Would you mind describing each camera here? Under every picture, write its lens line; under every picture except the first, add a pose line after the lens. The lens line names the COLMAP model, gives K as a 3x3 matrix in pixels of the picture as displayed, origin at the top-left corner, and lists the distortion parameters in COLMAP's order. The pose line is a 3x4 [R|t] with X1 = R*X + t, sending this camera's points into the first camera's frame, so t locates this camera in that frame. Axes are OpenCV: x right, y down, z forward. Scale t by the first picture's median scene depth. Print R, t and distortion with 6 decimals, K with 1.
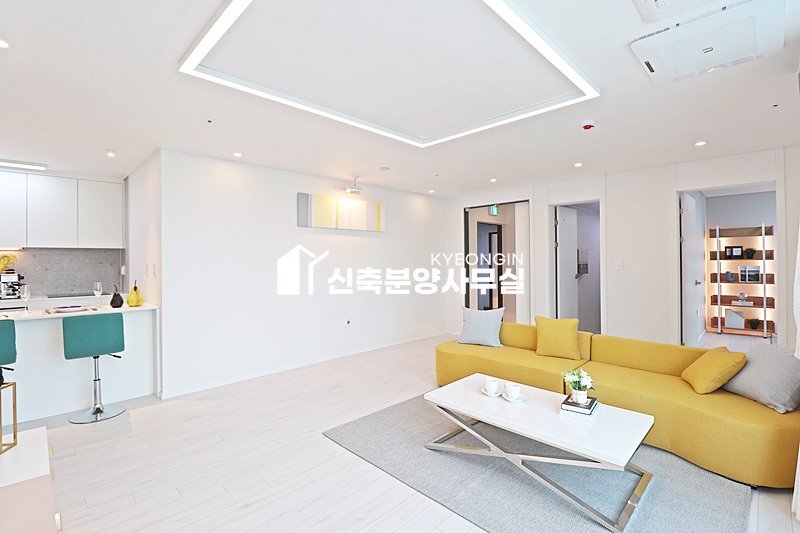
lens RADIAL K [[375.6, 0, 401.5], [0, 375.6, 259.8], [0, 0, 1]] dist [-0.020515, -0.001620]
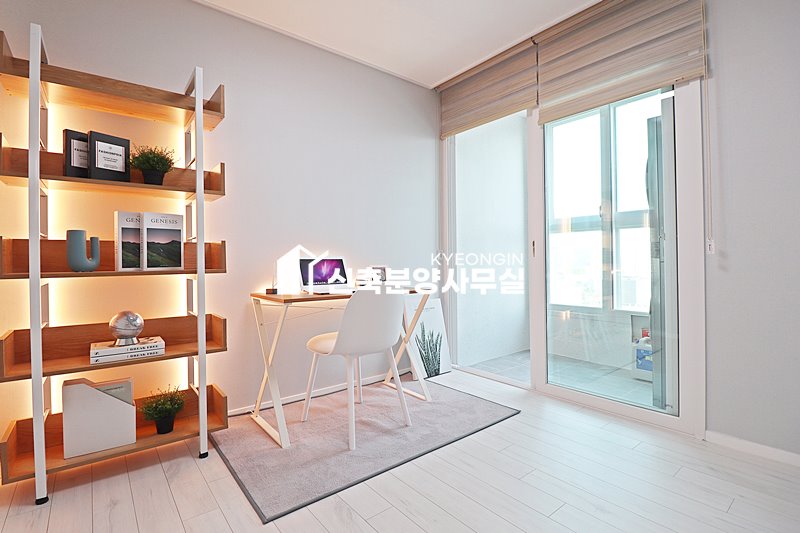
lens RADIAL K [[375.6, 0, 401.5], [0, 375.6, 259.8], [0, 0, 1]] dist [-0.020515, -0.001620]
pose [[0.100400, 0.009653, 0.994900, 0.670629], [0.002636, 0.999947, -0.009968, 0.055100], [-0.994944, 0.003623, 0.100369, 0.769313]]
